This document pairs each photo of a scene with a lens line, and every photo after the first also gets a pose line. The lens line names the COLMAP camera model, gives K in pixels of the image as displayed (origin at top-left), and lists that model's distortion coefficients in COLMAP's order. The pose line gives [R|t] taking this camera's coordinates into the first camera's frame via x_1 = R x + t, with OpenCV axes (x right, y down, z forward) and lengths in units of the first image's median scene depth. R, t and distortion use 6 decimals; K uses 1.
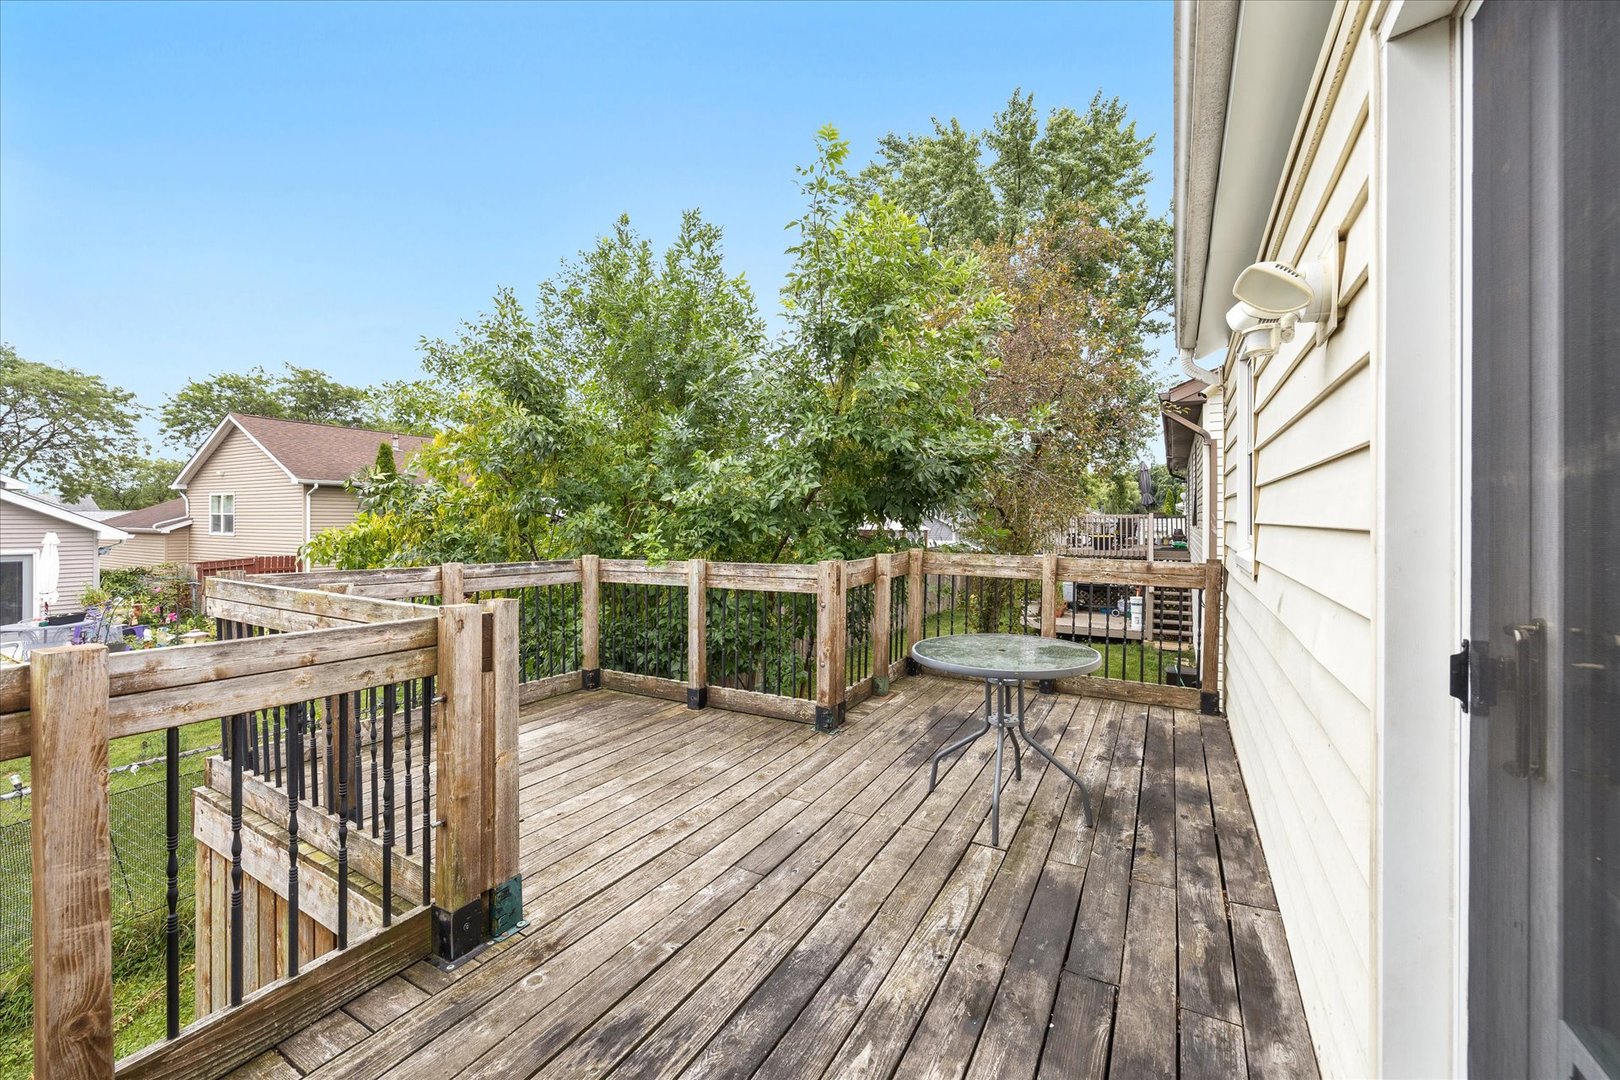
lens RADIAL K [[655.0, 0, 810.2], [0, 655.0, 526.8], [0, 0, 1]] dist [0.000684, -0.000022]
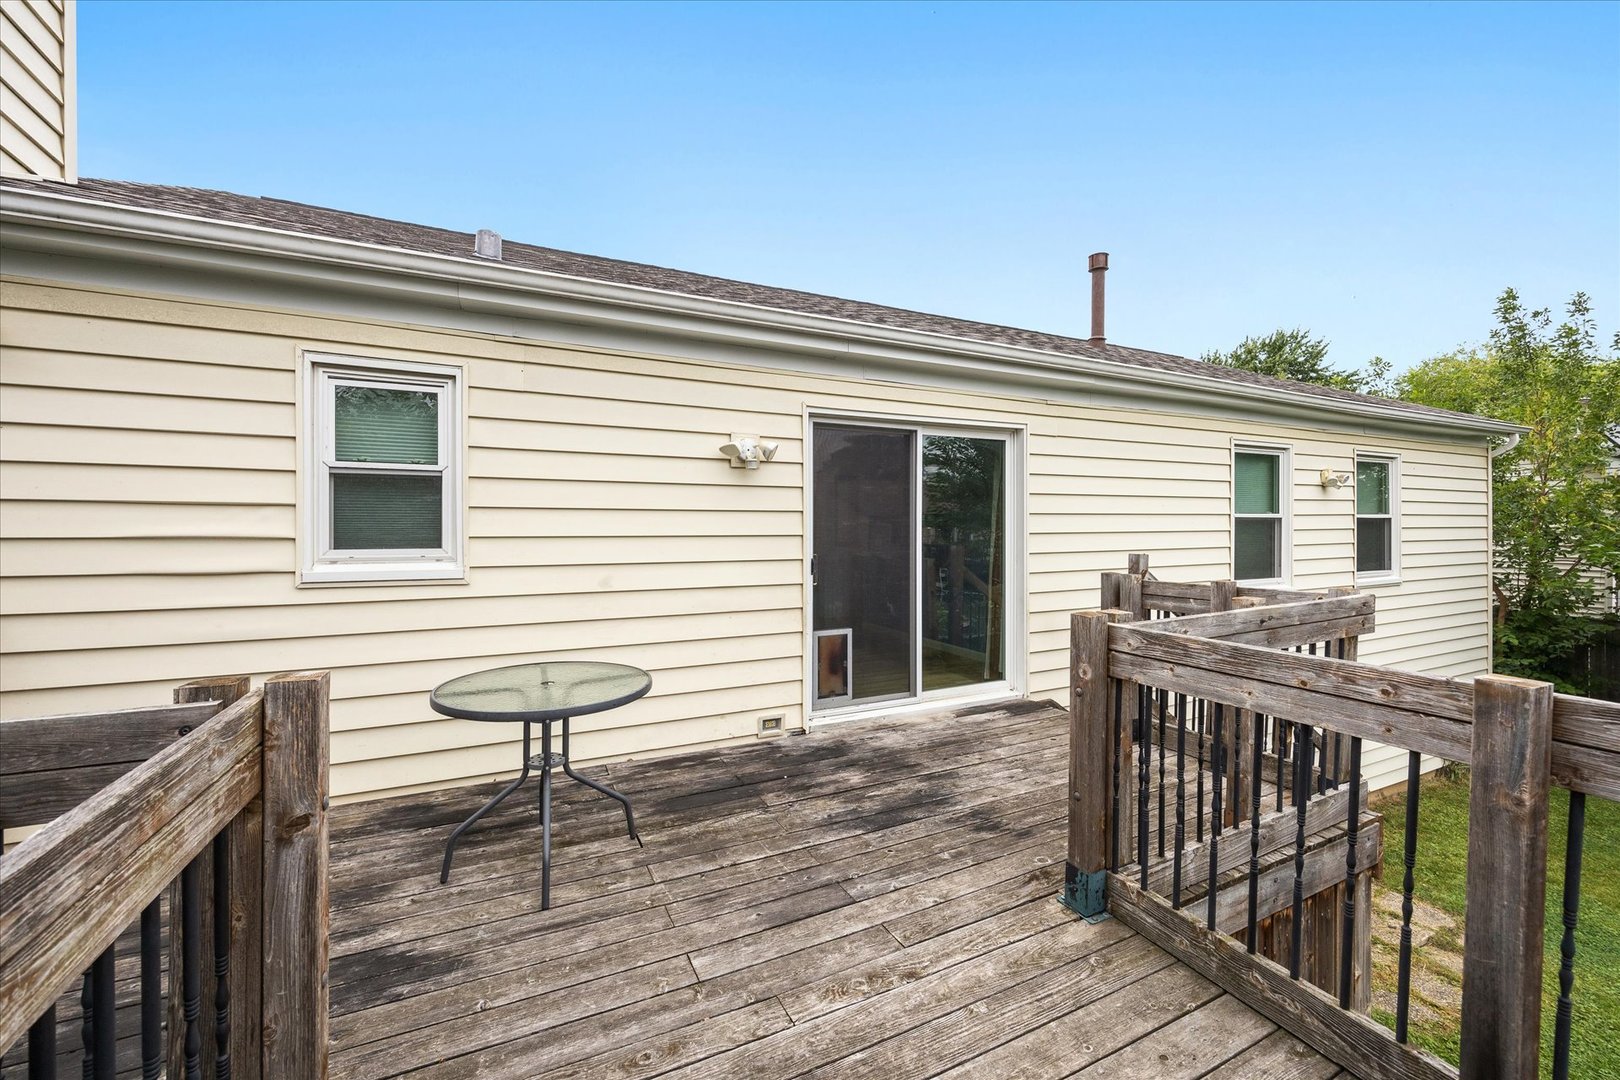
lens RADIAL K [[655.0, 0, 810.2], [0, 655.0, 526.8], [0, 0, 1]] dist [0.000684, -0.000022]
pose [[-0.821234, 0.001171, 0.570590, -0.613558], [0.006735, 0.999948, 0.007640, -0.035295], [-0.570551, 0.010117, -0.821200, 1.834687]]
